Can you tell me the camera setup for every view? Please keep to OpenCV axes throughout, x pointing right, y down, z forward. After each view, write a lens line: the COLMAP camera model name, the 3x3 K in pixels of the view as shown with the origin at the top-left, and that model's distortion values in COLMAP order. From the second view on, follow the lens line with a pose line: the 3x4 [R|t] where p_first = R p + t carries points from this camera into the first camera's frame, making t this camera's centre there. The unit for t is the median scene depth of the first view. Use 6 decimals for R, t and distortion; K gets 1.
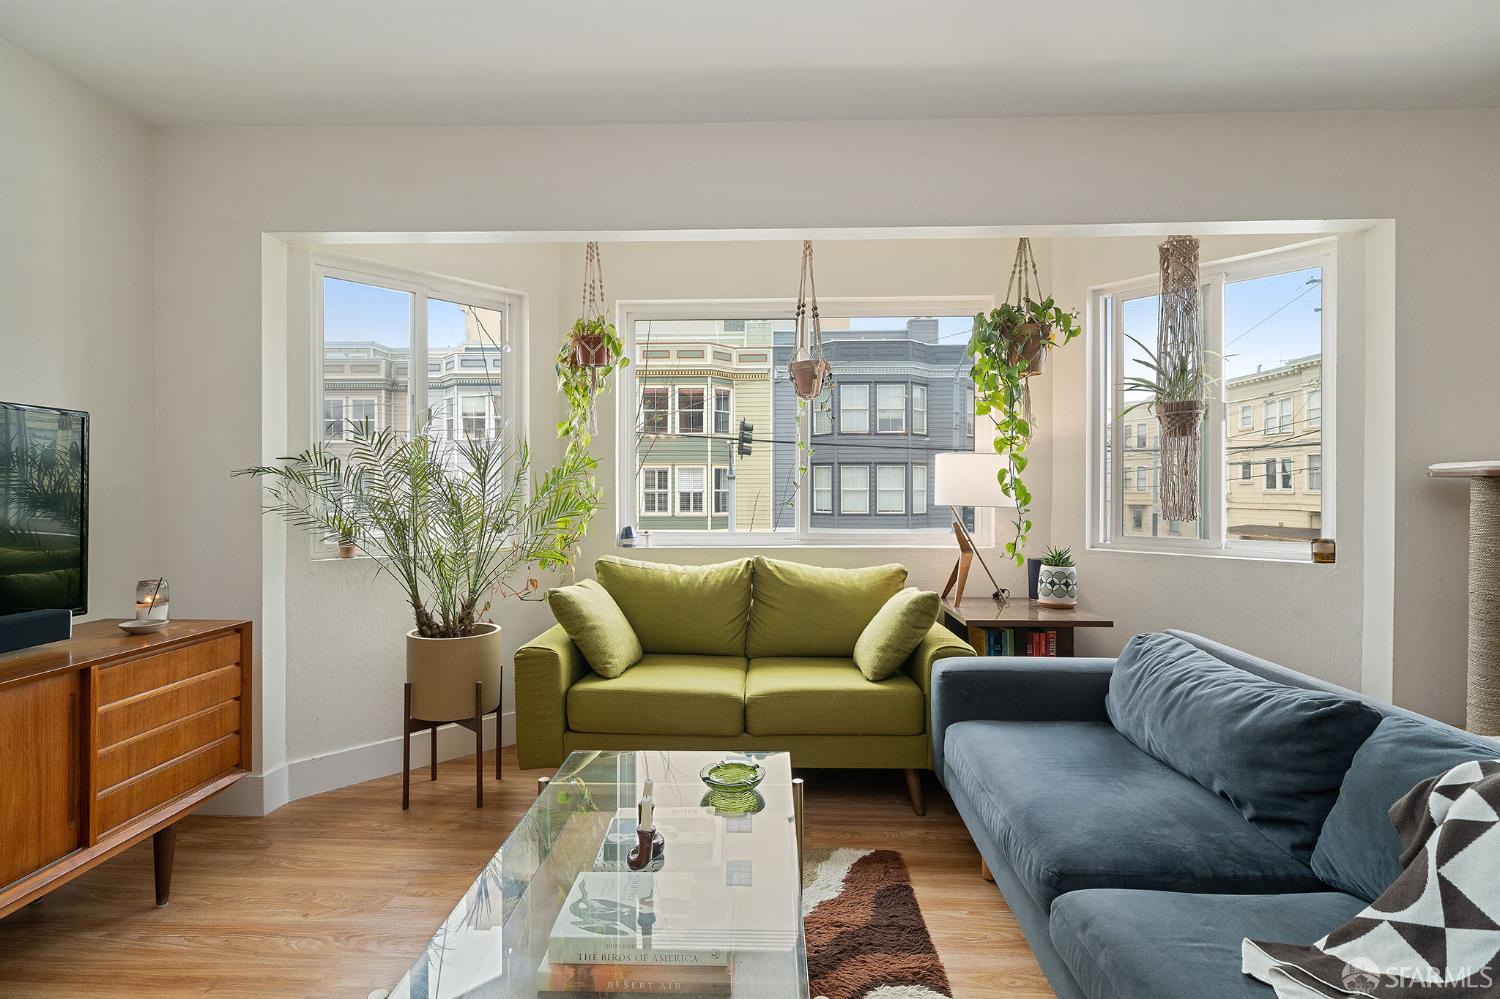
lens RADIAL K [[700.8, 0, 749.9], [0, 700.8, 503.1], [0, 0, 1]] dist [-0.004039, 0.000630]
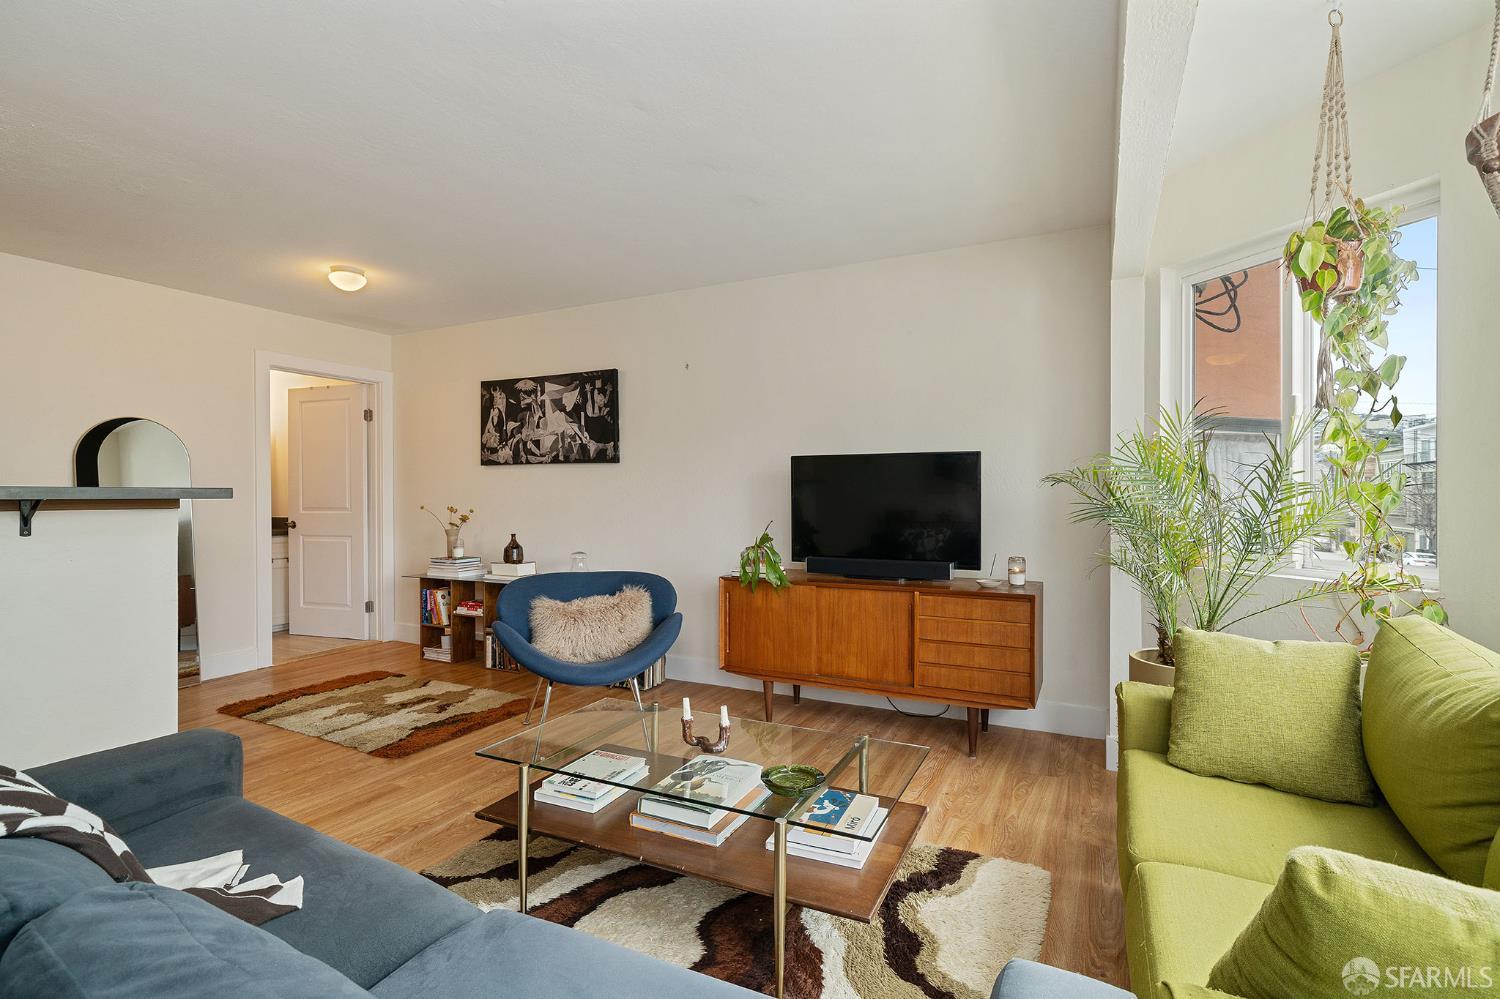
lens RADIAL K [[700.8, 0, 745.5], [0, 700.8, 494.1], [0, 0, 1]] dist [-0.004039, 0.000630]
pose [[-0.424291, -0.000899, -0.905525, 0.572232], [-0.014263, 0.999882, 0.005691, -0.018248], [0.905413, 0.015330, -0.424254, 0.837531]]
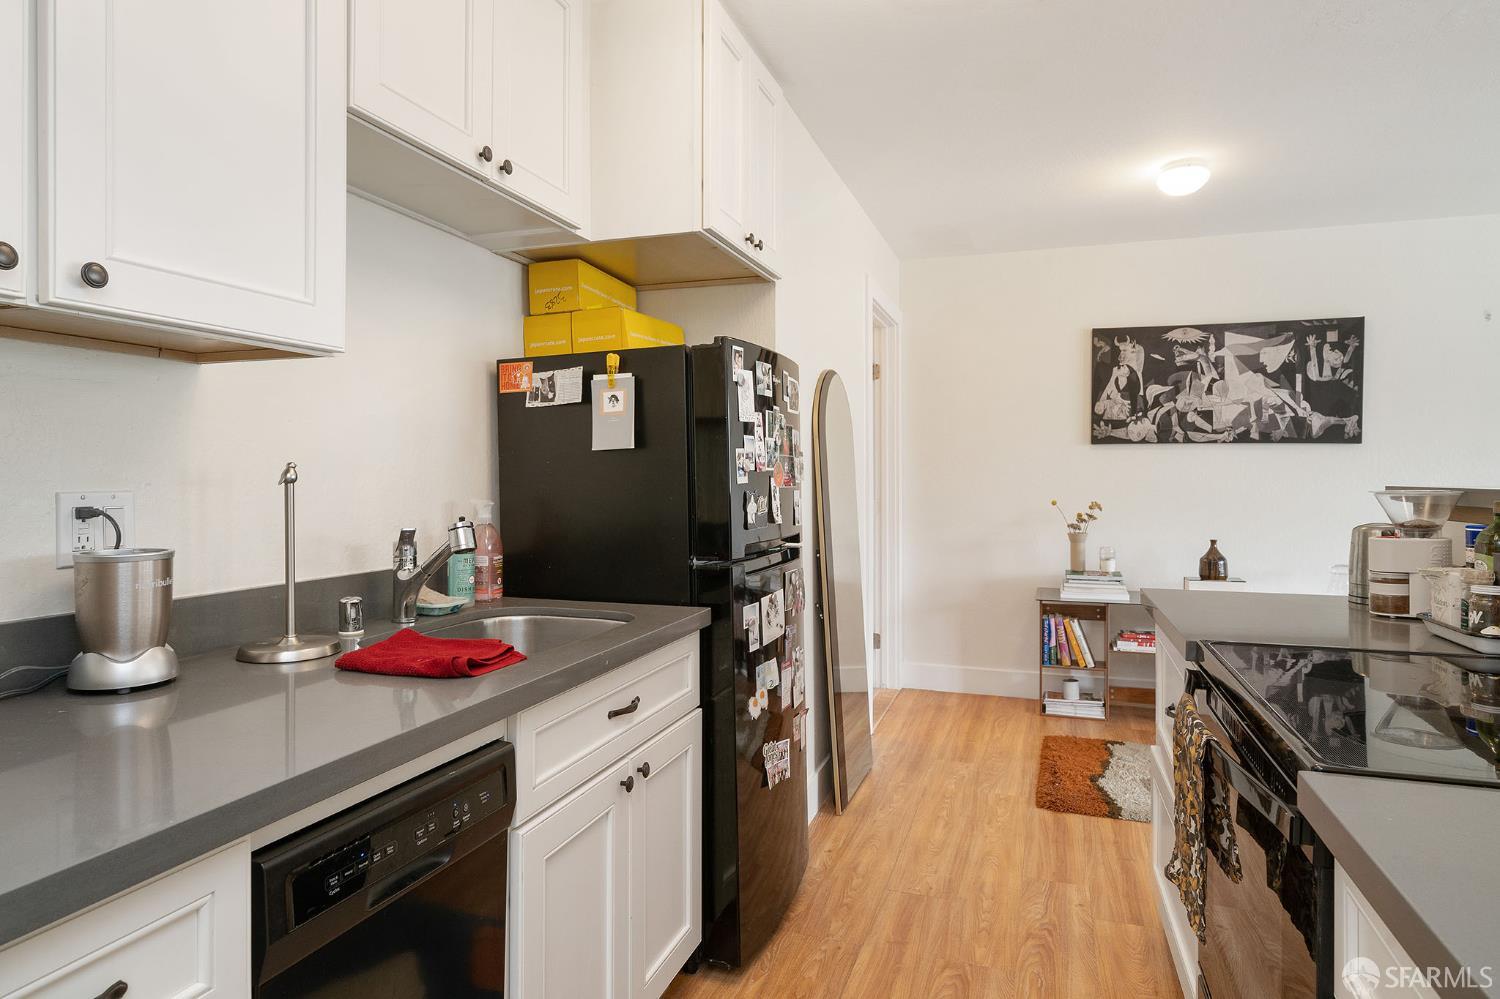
lens RADIAL K [[863.7, 0, 756.6], [0, 863.7, 476.0], [0, 0, 1]] dist [0.002658, 0.000089]
pose [[-0.285450, -0.000508, -0.958393, 0.957453], [-0.018719, 0.999812, 0.005045, -0.008943], [0.958211, 0.019381, -0.285406, -0.701093]]
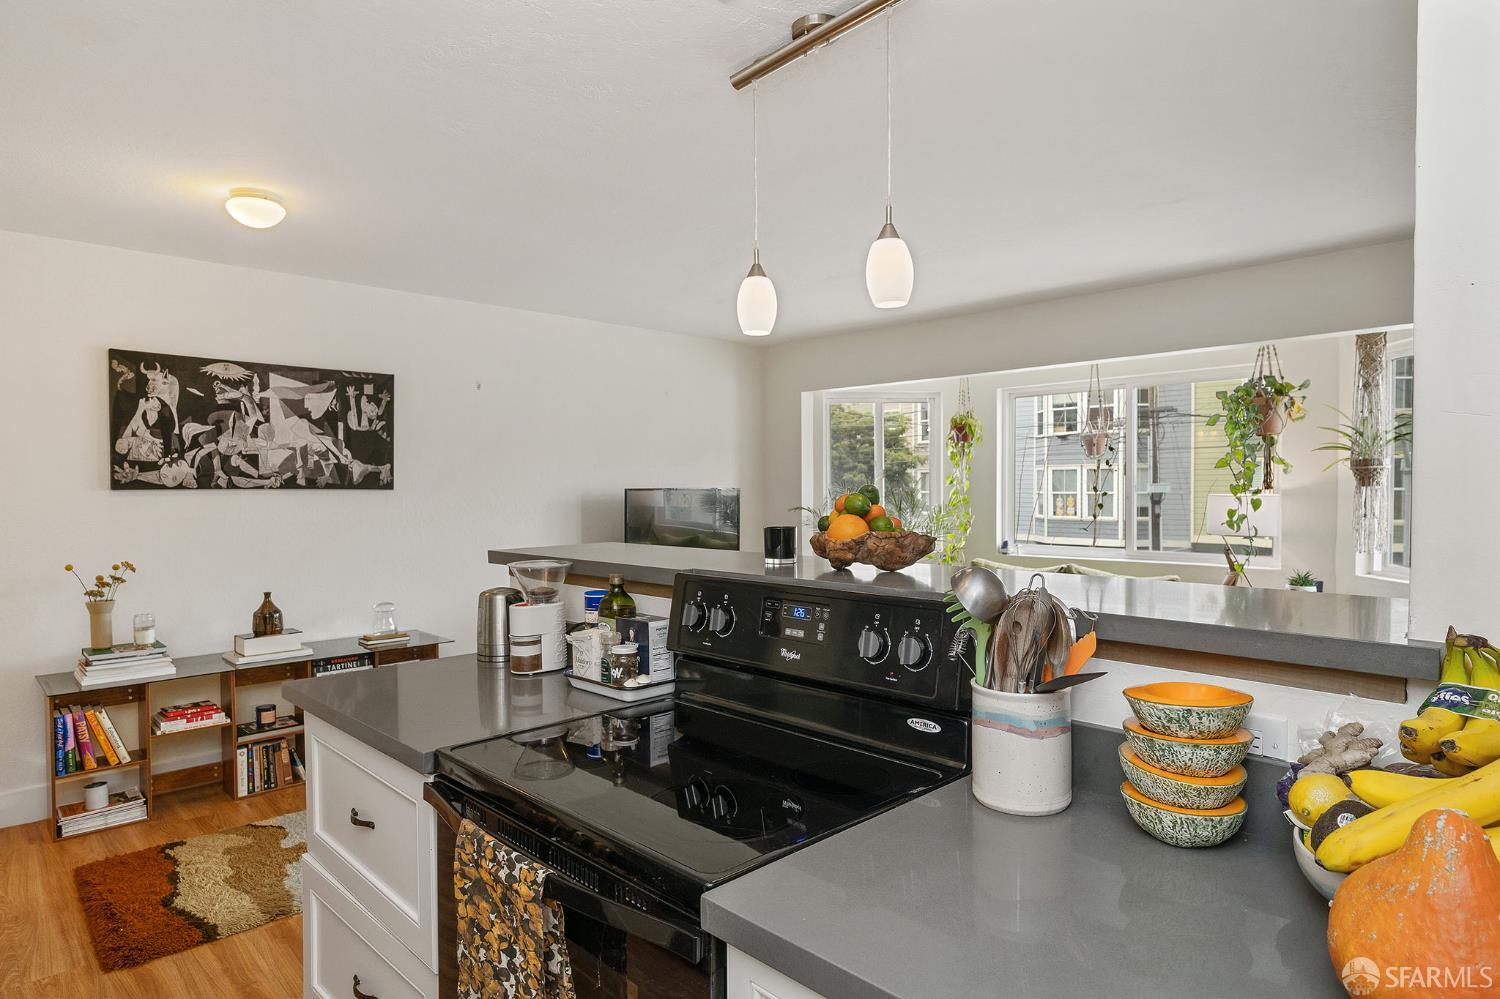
lens RADIAL K [[863.7, 0, 743.5], [0, 863.7, 507.2], [0, 0, 1]] dist [0.002658, 0.000089]
pose [[0.717071, 0.010788, -0.696916, 0.847486], [-0.004686, 0.999932, 0.010657, -0.064798], [0.696984, -0.004376, 0.717073, -0.840888]]
